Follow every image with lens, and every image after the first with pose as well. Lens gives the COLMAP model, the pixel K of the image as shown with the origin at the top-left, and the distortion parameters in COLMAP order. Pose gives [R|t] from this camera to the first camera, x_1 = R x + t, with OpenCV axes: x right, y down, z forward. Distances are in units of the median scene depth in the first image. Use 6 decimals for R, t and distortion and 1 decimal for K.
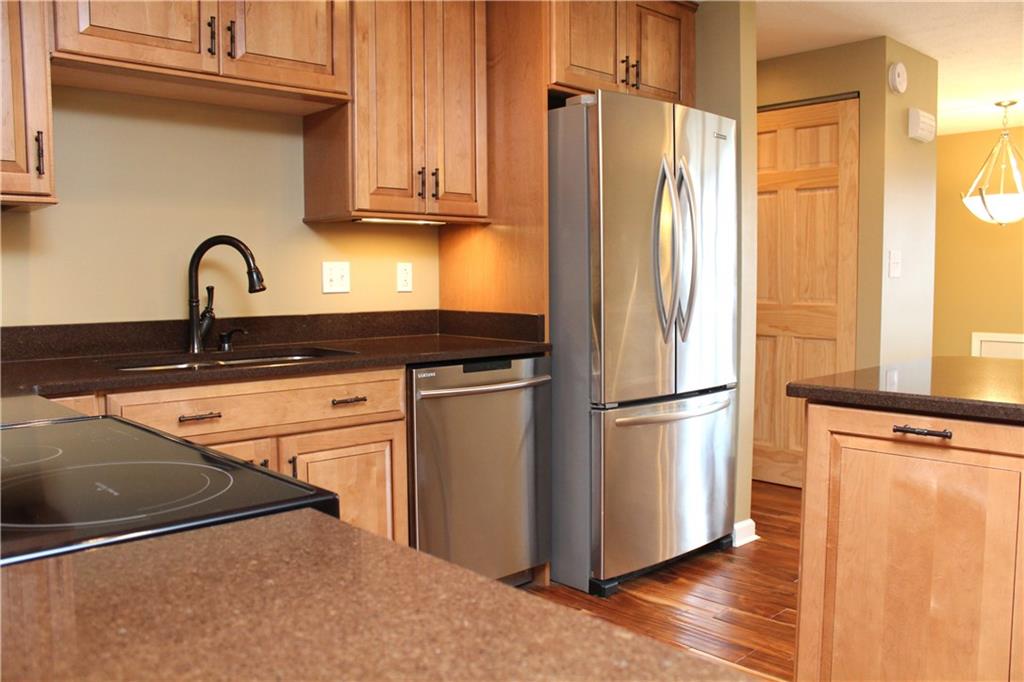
lens RADIAL K [[842.5, 0, 516.8], [0, 842.5, 345.5], [0, 0, 1]] dist [-0.151391, 0.129707]
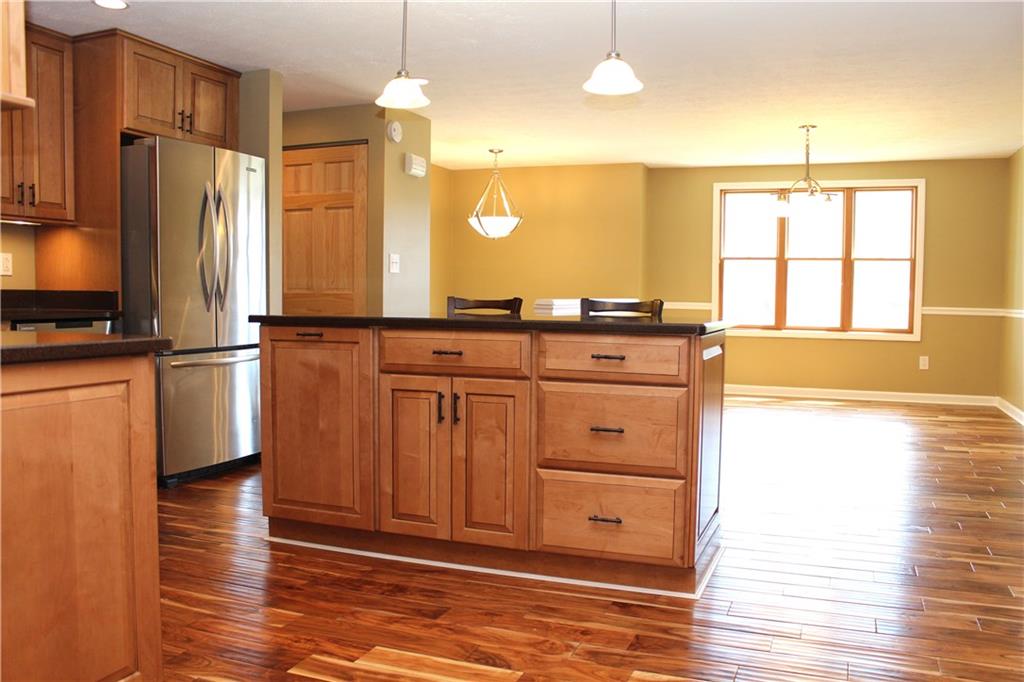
lens RADIAL K [[842.5, 0, 519.9], [0, 842.5, 338.2], [0, 0, 1]] dist [-0.151391, 0.129707]
pose [[0.899826, -0.014630, 0.436004, 0.037479], [0.025621, 0.999485, -0.019338, 0.081546], [-0.435497, 0.028571, 0.899737, -0.499603]]
